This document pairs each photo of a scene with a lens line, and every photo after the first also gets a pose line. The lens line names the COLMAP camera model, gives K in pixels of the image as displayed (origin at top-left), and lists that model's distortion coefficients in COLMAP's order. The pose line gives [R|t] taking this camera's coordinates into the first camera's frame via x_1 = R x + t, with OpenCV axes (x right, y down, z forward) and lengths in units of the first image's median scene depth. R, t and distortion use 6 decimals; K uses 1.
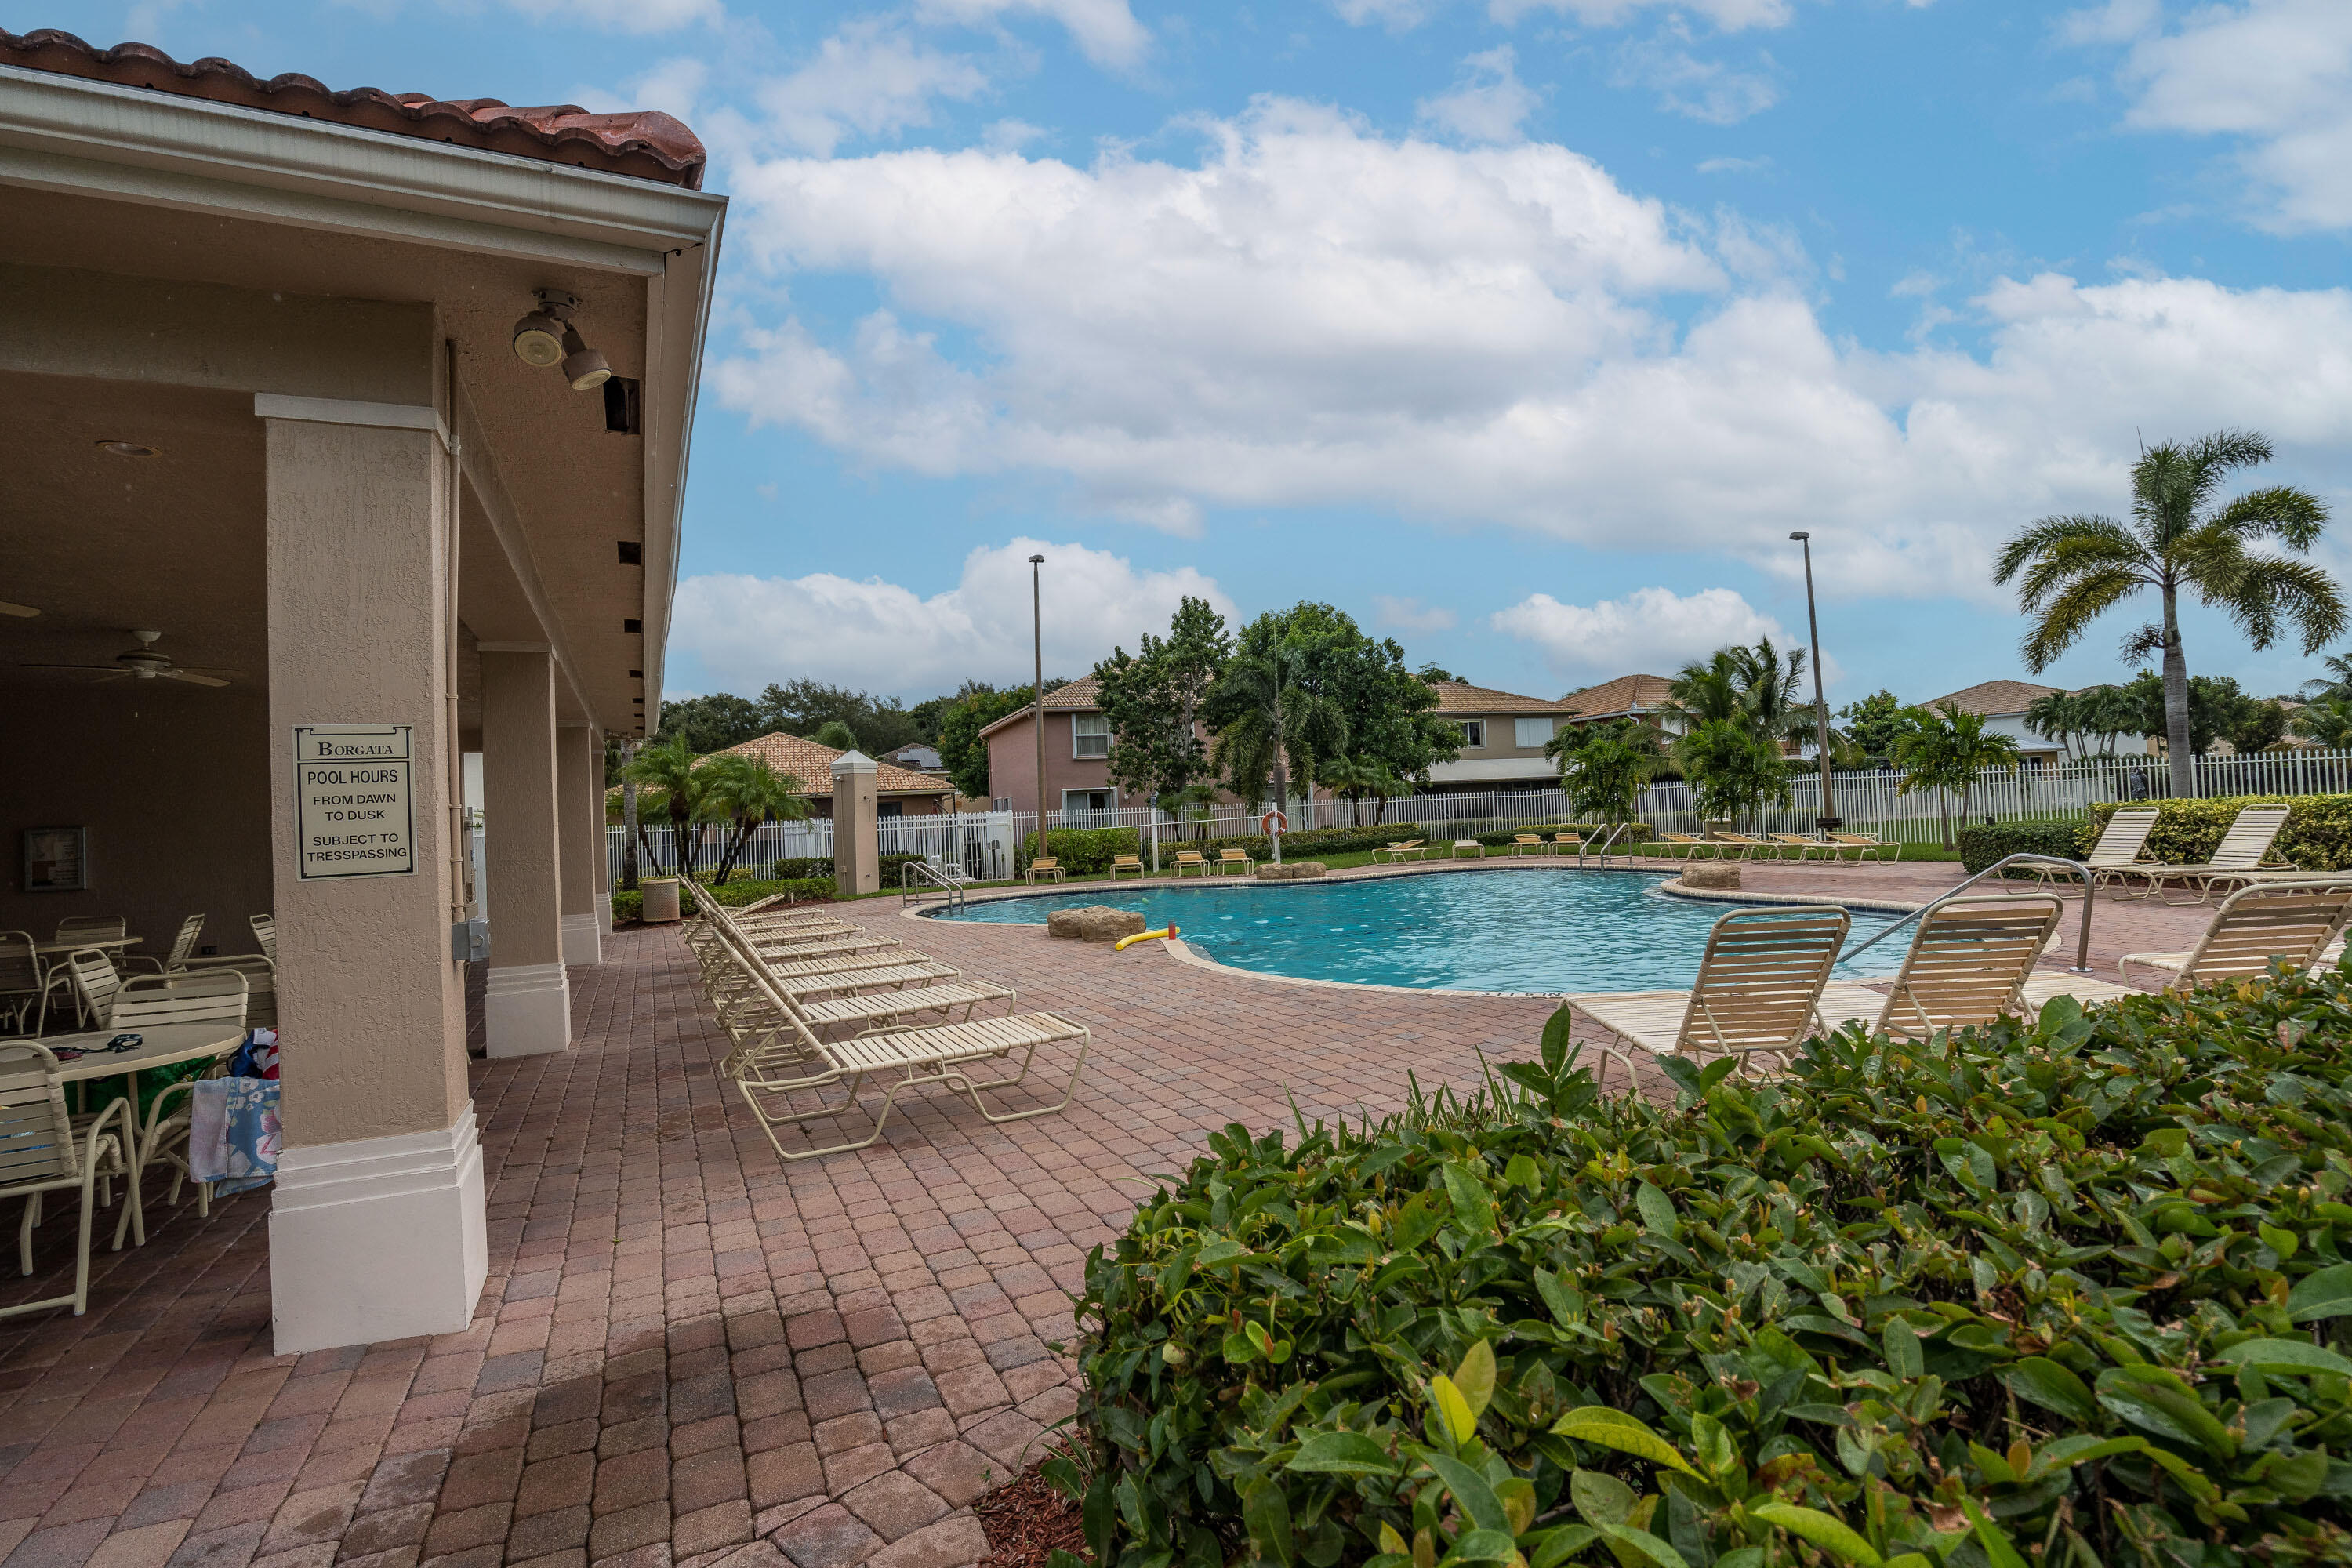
lens RADIAL K [[1098.8, 0, 1176.0], [0, 1098.8, 784.0], [0, 0, 1]] dist [-0.051085, 0.015212]
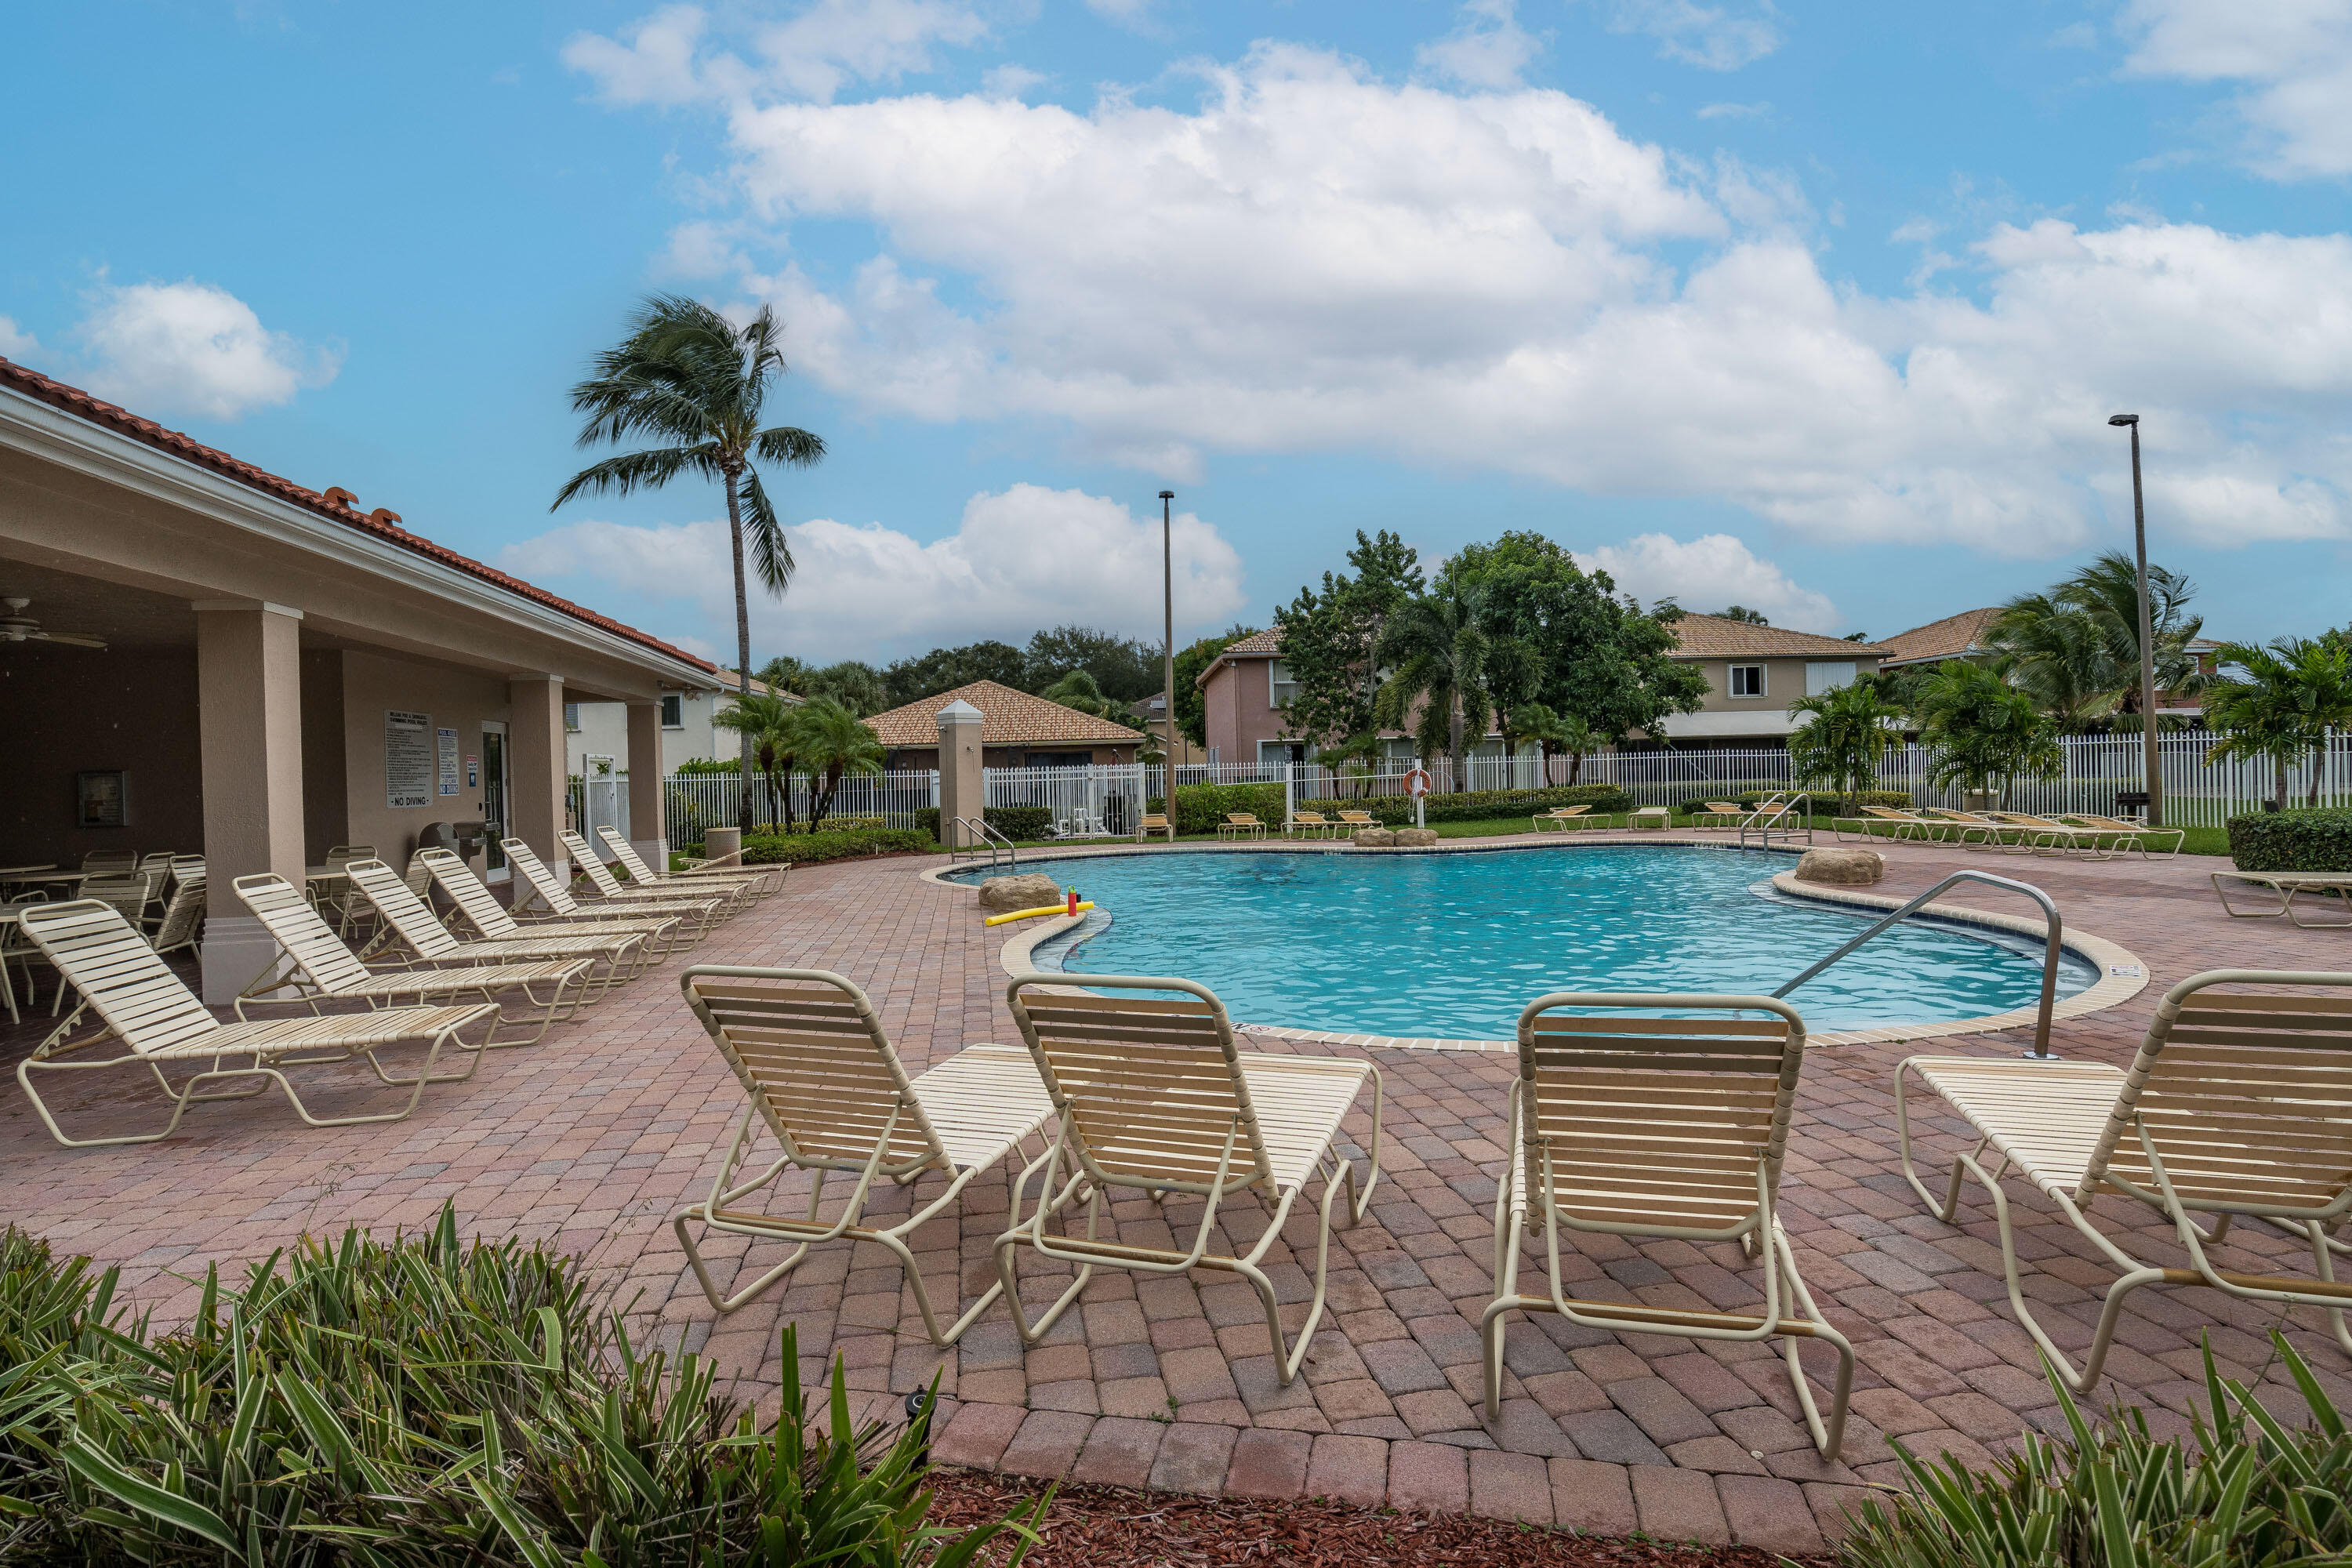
lens RADIAL K [[1144.9, 0, 1176.0], [0, 1144.9, 784.0], [0, 0, 1]] dist [-0.071746, 0.043449]
pose [[0.963434, 0.020886, -0.267130, 0.113862], [-0.008748, 0.998878, 0.046549, -0.003441], [0.267802, -0.042510, 0.962536, 0.044782]]
